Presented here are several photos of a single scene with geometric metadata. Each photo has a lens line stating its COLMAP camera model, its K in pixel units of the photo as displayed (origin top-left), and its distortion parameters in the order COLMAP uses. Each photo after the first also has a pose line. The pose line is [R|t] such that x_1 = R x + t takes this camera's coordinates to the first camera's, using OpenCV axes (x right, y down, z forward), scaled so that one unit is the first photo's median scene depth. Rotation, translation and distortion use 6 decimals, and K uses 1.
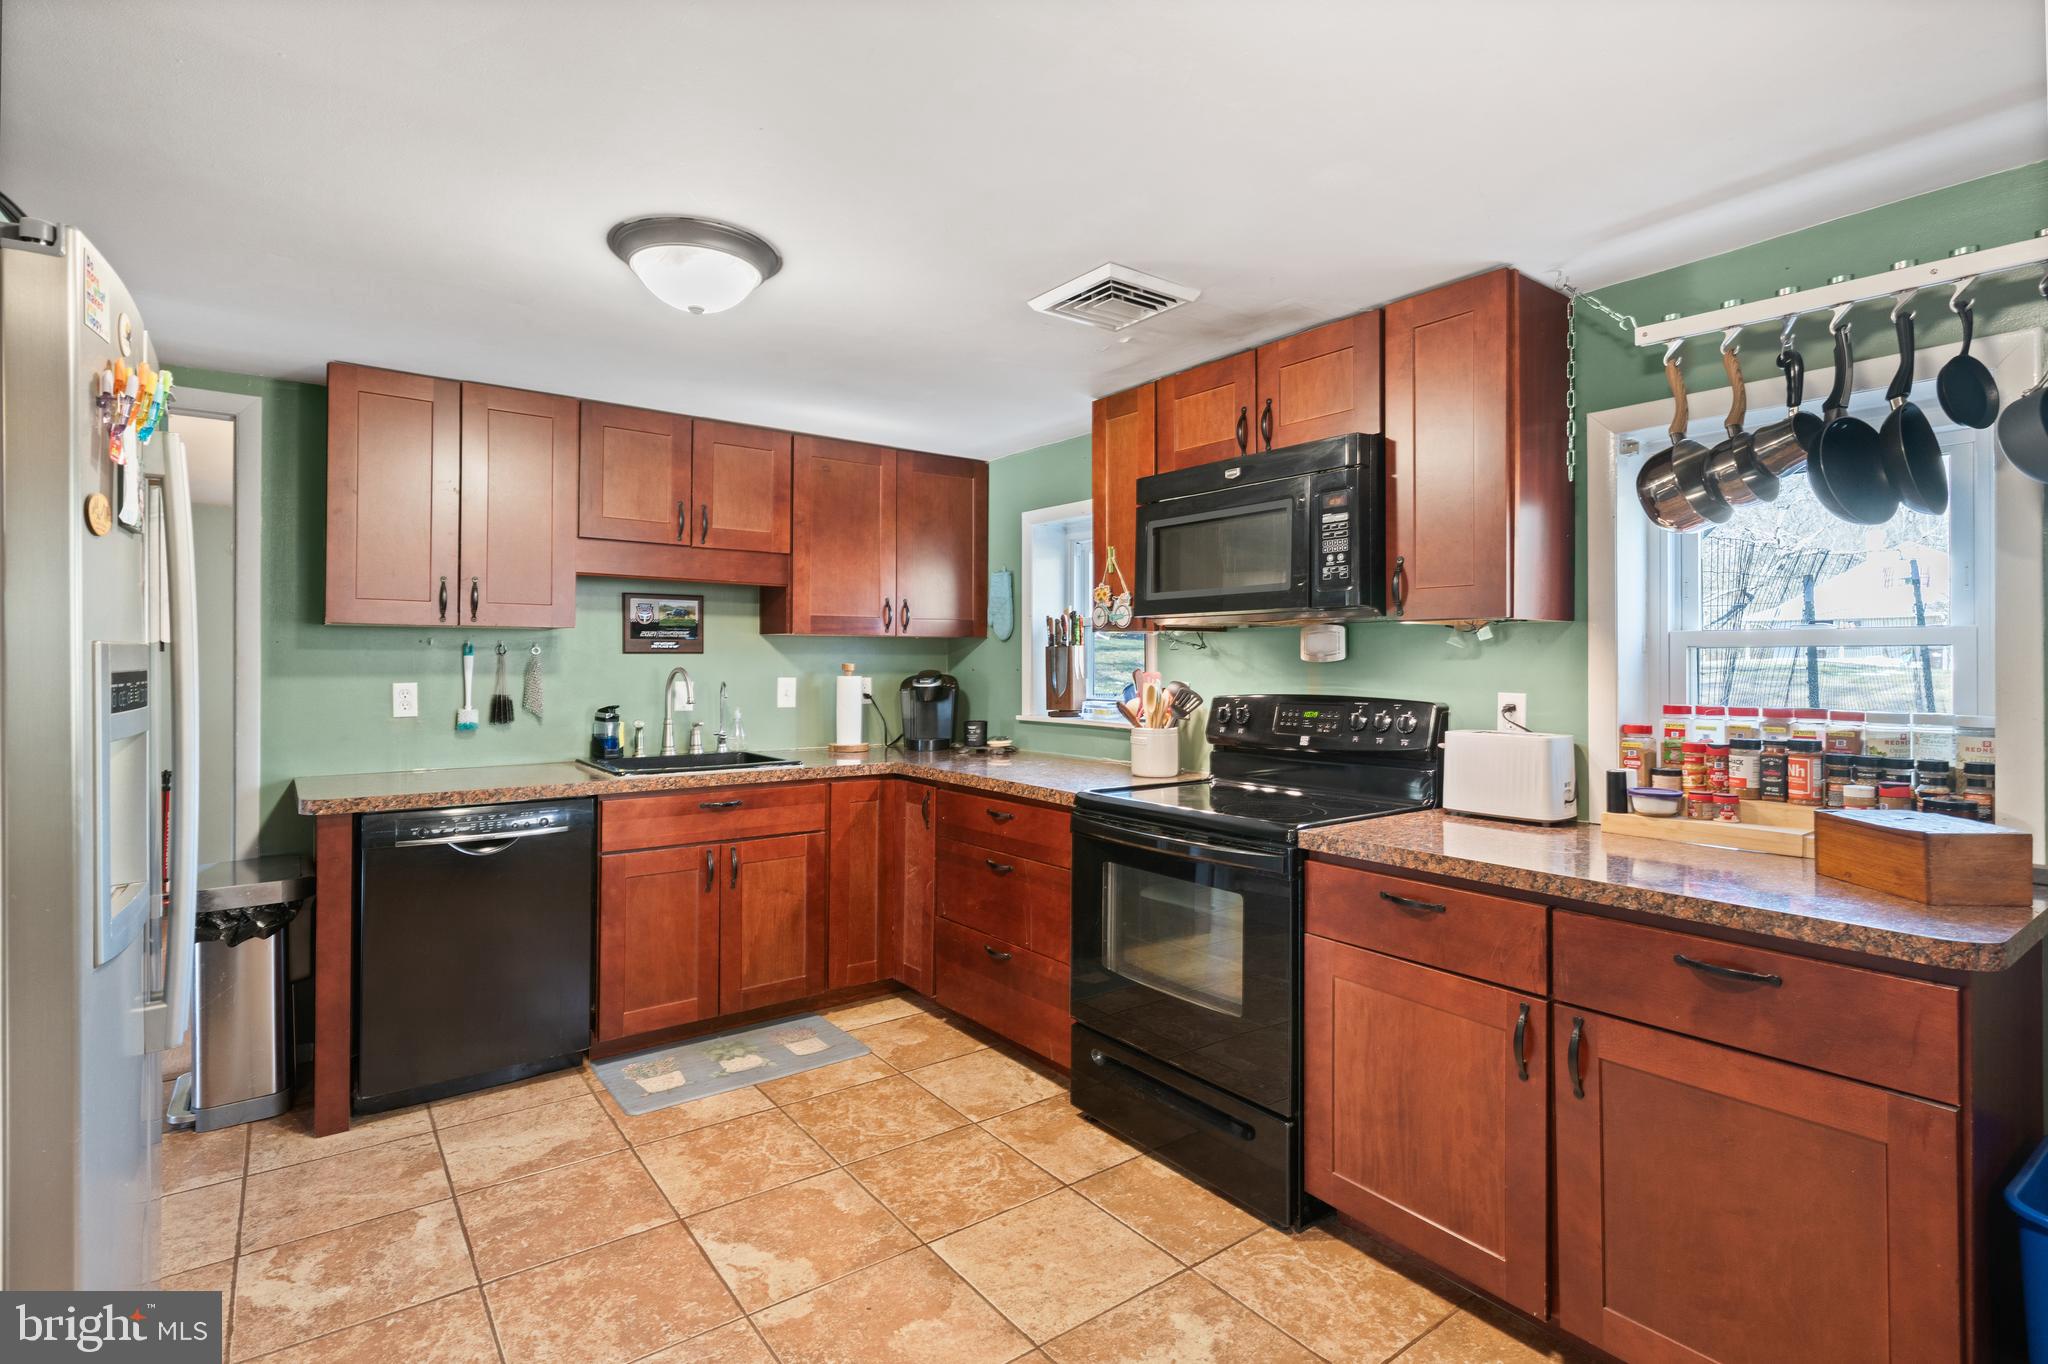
lens RADIAL K [[985.0, 0, 1031.9], [0, 985.0, 651.4], [0, 0, 1]] dist [-0.001188, 0.001188]
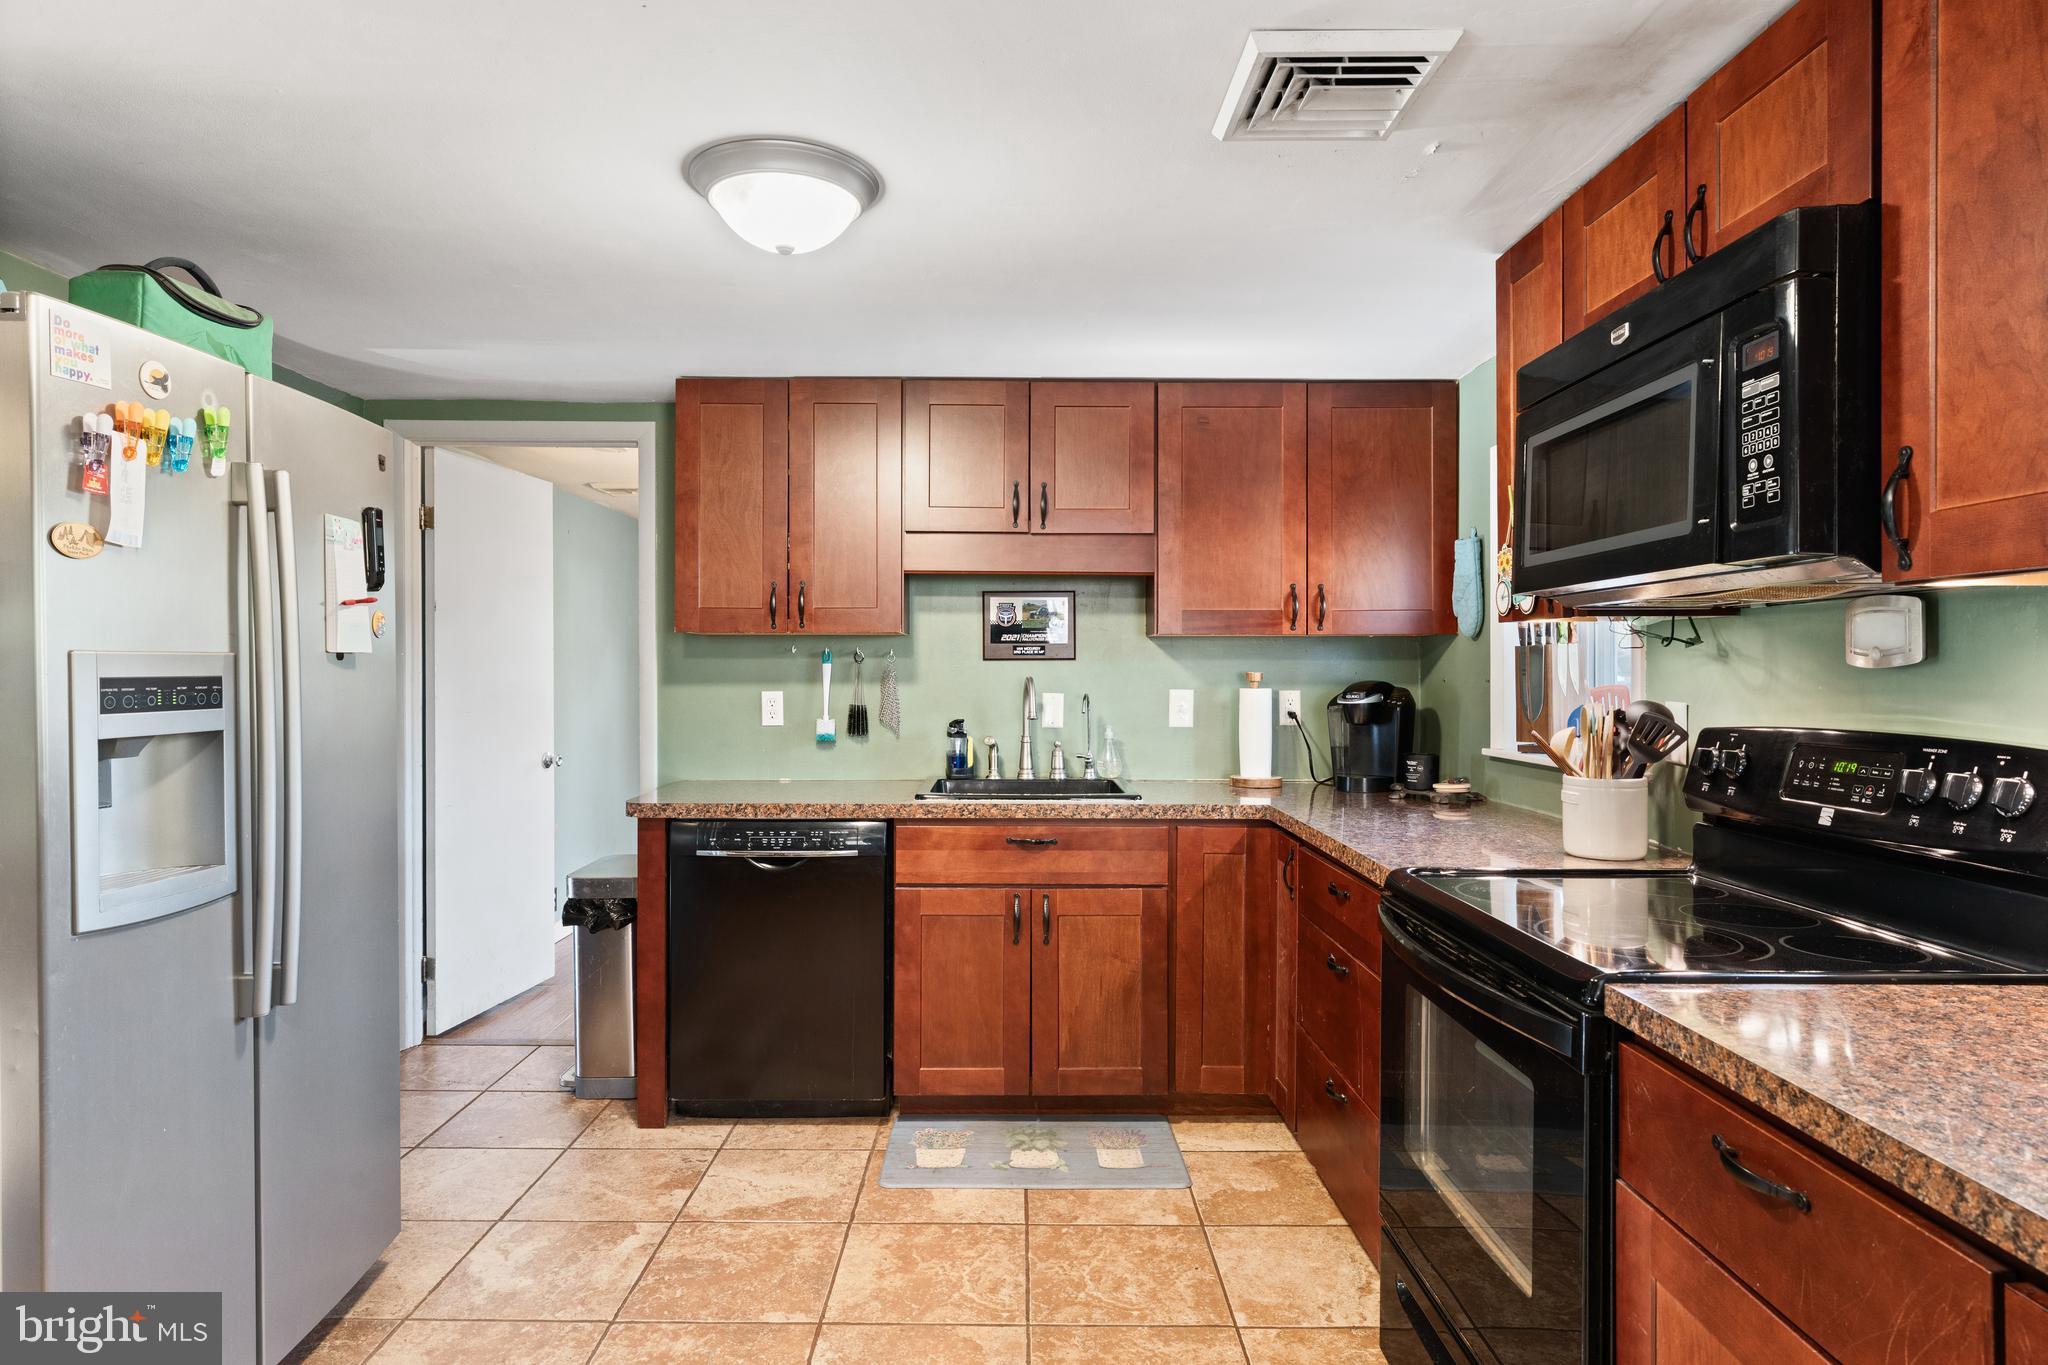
lens RADIAL K [[1172.0, 0, 1018.0], [0, 1172.0, 669.5], [0, 0, 1]] dist [0.004373, 0.002979]
pose [[0.798035, -0.001636, -0.602608, 0.300565], [0.007207, 0.999951, 0.006830, 0.004080], [0.602567, -0.009793, 0.798008, 0.227525]]
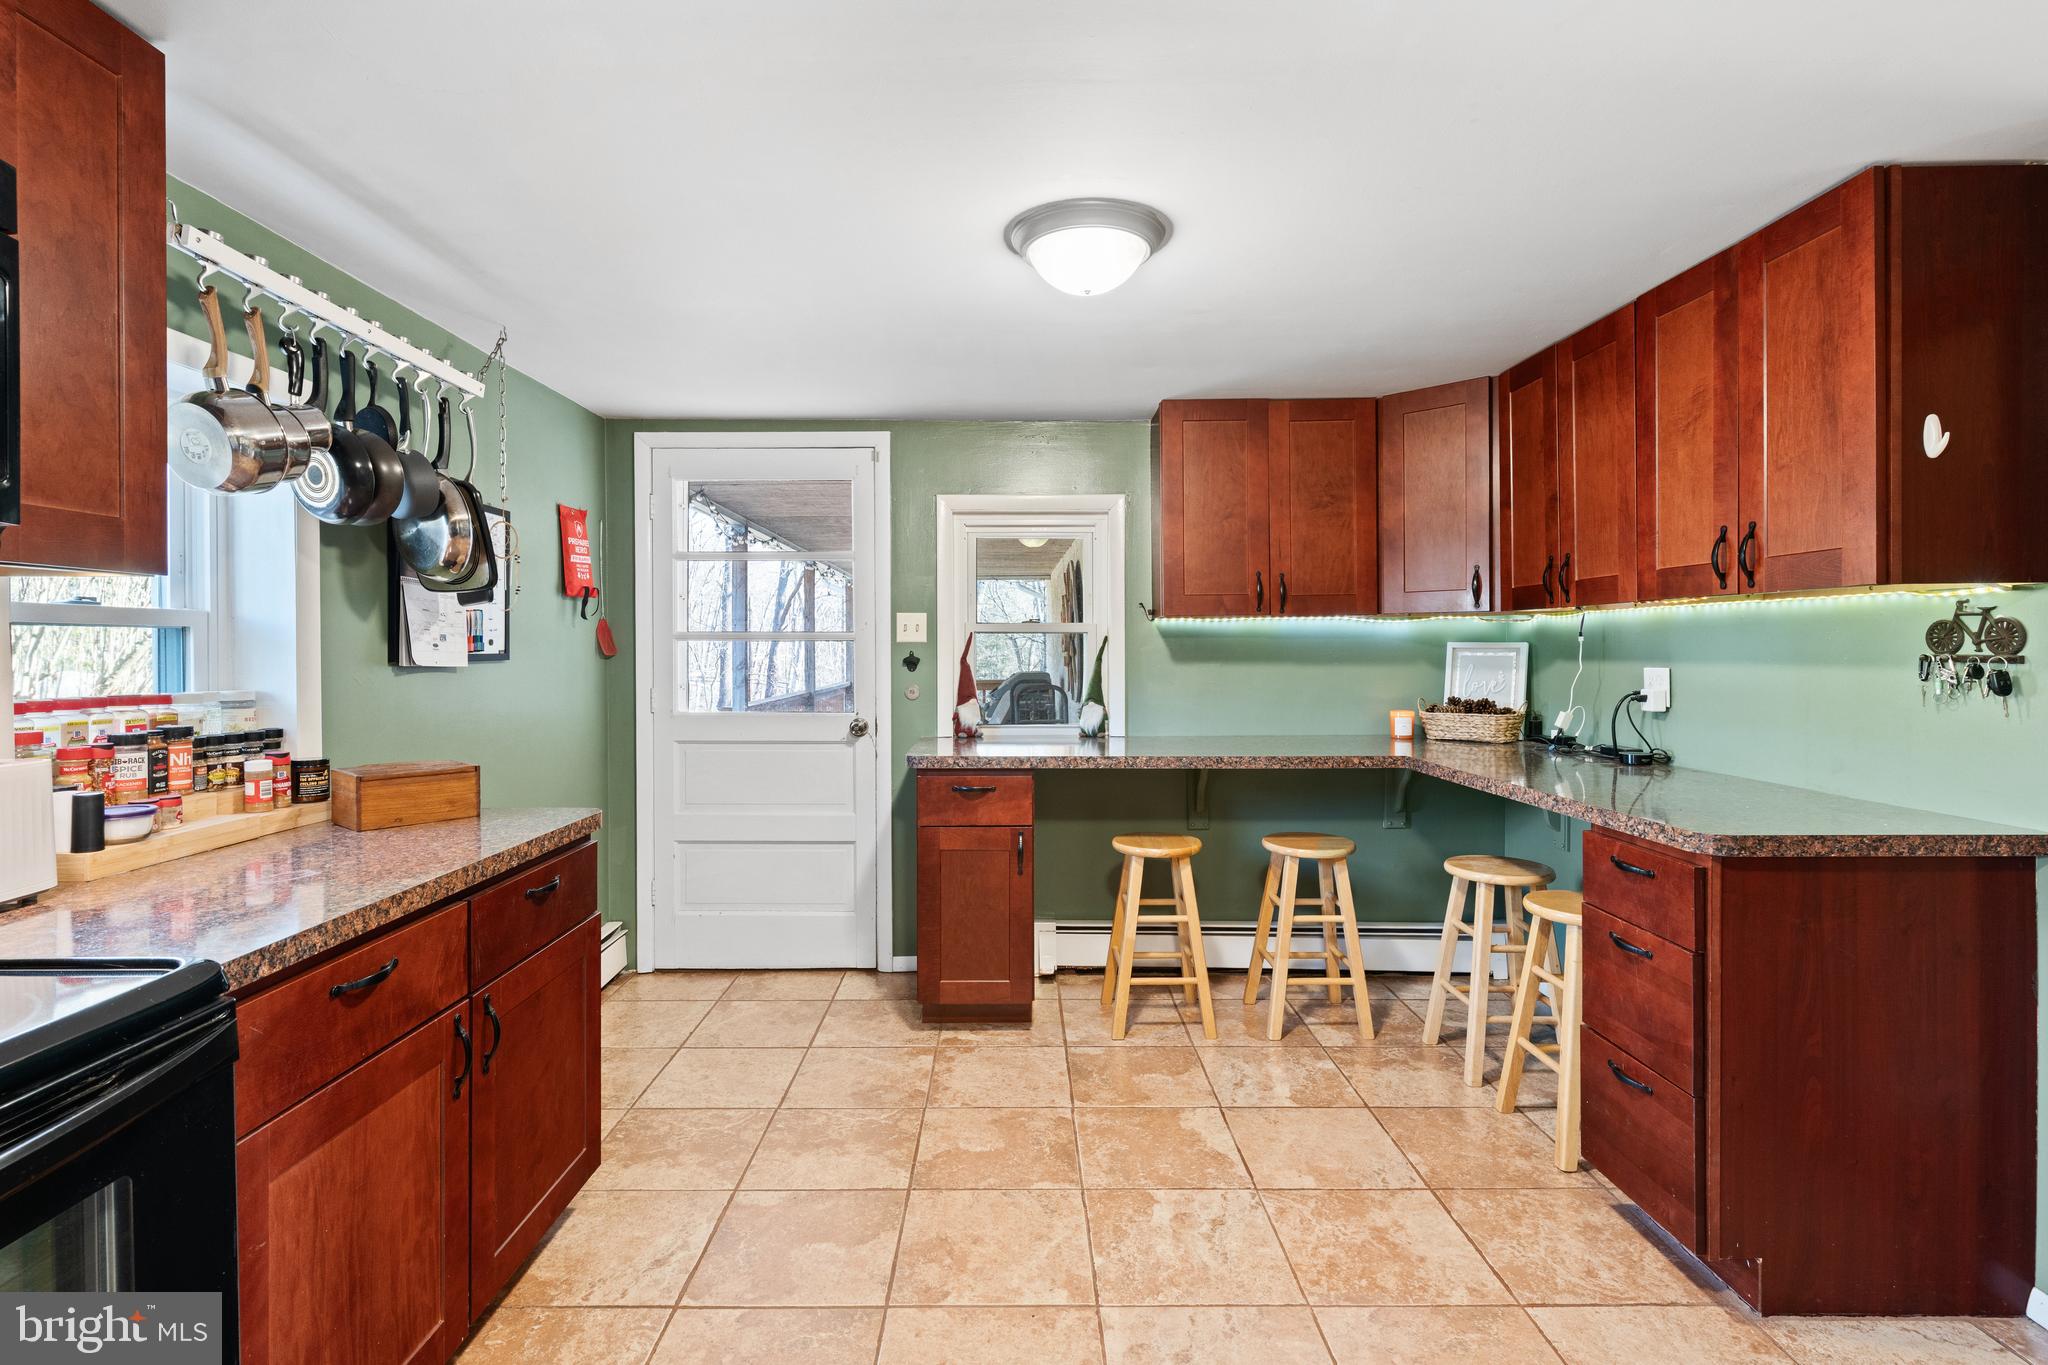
lens RADIAL K [[985.0, 0, 1009.7], [0, 985.0, 659.4], [0, 0, 1]] dist [-0.001188, 0.001188]
pose [[-0.795924, -0.007901, 0.605345, -0.283058], [-0.006587, 0.999969, 0.004391, 0.011769], [-0.605361, -0.000492, -0.795951, 0.872618]]
